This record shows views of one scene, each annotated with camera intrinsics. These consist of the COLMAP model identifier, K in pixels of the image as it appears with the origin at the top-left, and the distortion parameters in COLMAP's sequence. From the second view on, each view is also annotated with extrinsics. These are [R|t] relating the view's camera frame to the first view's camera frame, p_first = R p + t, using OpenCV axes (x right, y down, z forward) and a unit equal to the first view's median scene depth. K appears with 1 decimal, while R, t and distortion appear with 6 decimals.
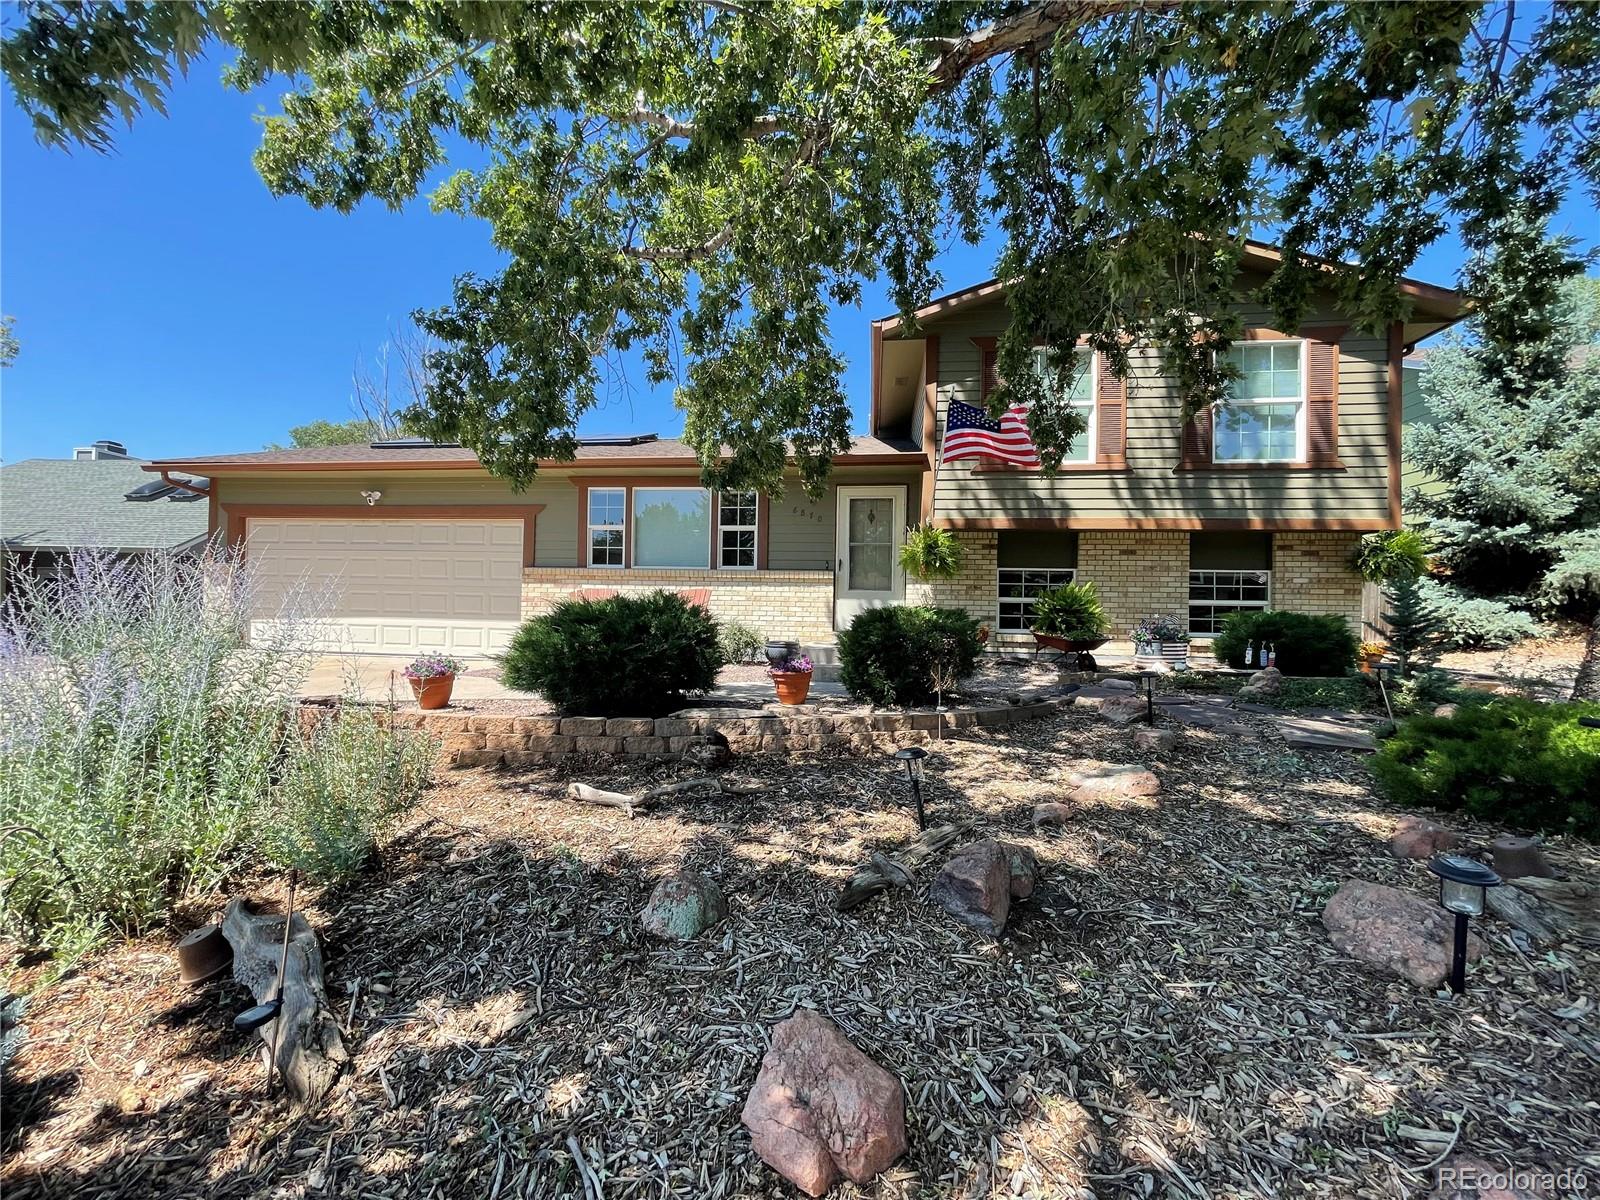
lens RADIAL K [[642.5, 0, 791.3], [0, 642.5, 609.0], [0, 0, 1]] dist [-0.001572, 0.000242]
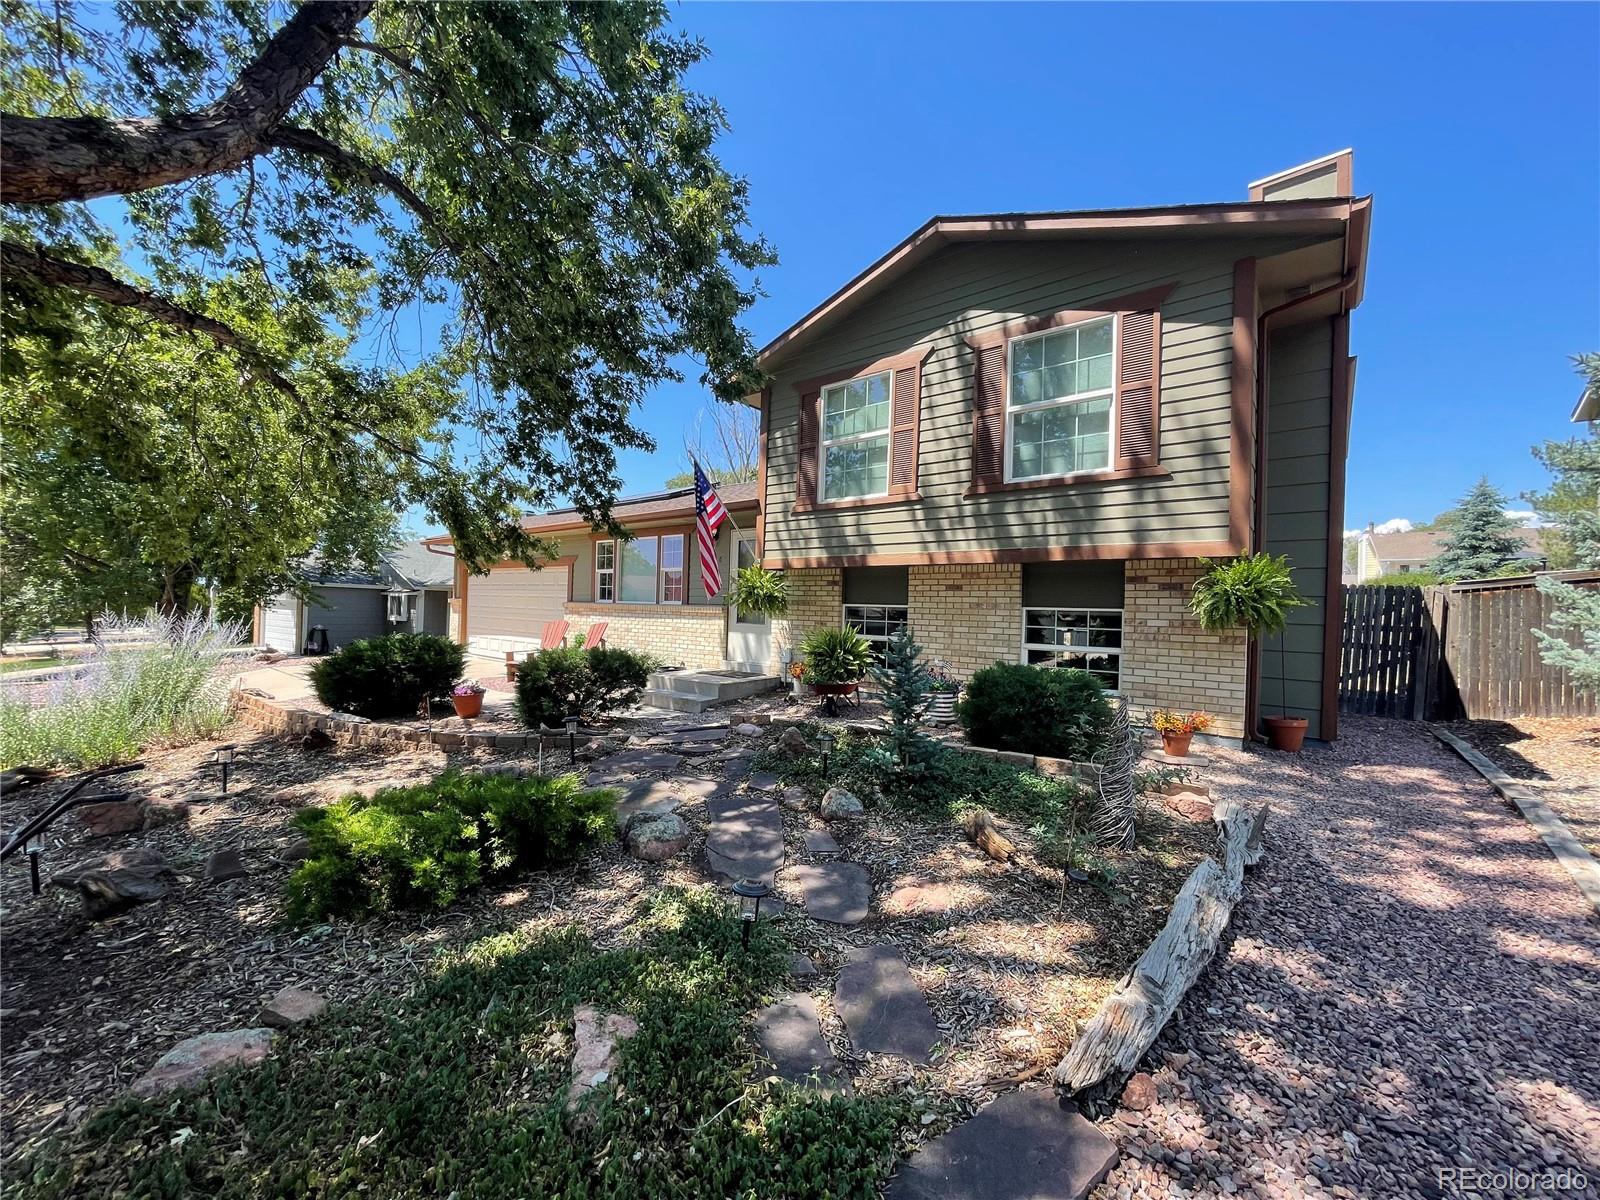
lens RADIAL K [[645.6, 0, 793.4], [0, 645.6, 605.0], [0, 0, 1]] dist [-0.002029, 0.000186]
pose [[0.841178, -0.001681, -0.540755, 0.859676], [-0.002323, 0.999975, -0.006722, -0.060418], [0.540753, 0.006910, 0.841153, 0.135378]]
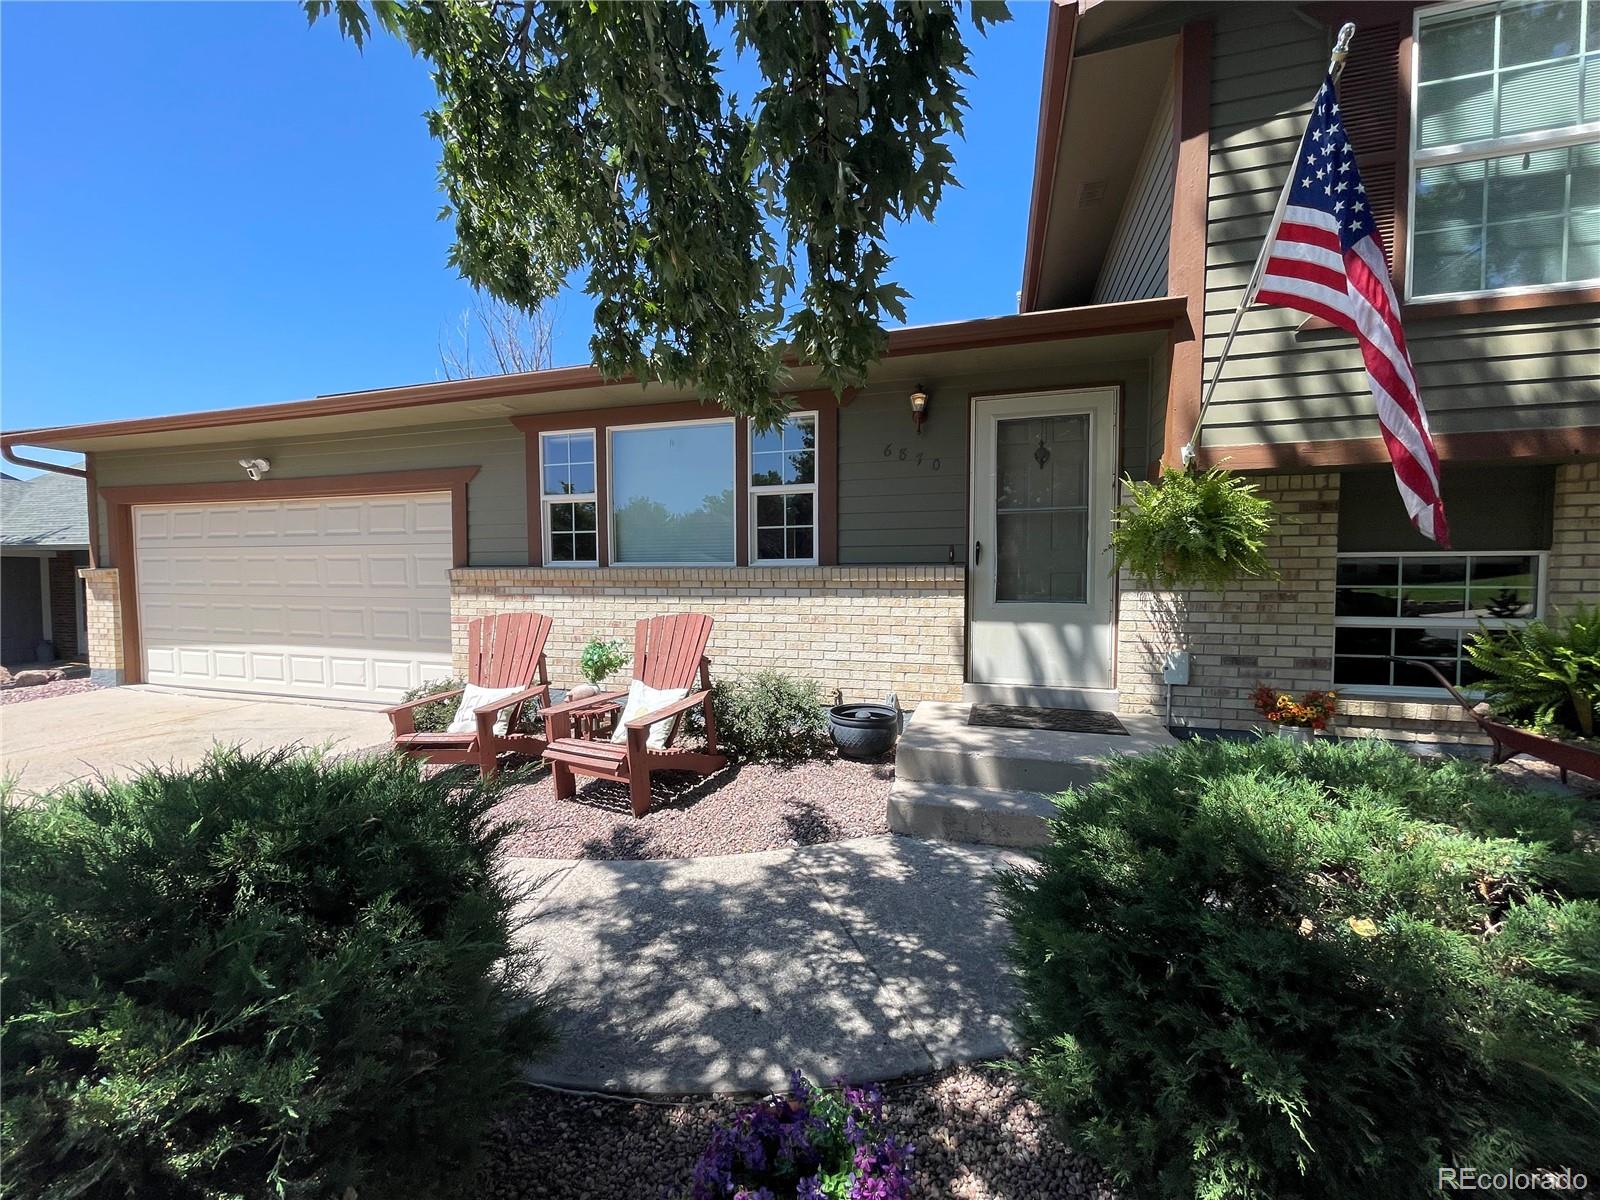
lens RADIAL K [[642.5, 0, 791.3], [0, 642.5, 609.0], [0, 0, 1]] dist [-0.001572, 0.000242]
pose [[0.984350, -0.012224, -0.175799, 0.021530], [0.022864, 0.998018, 0.058626, -0.064666], [0.174734, -0.061728, 0.982679, 0.522090]]
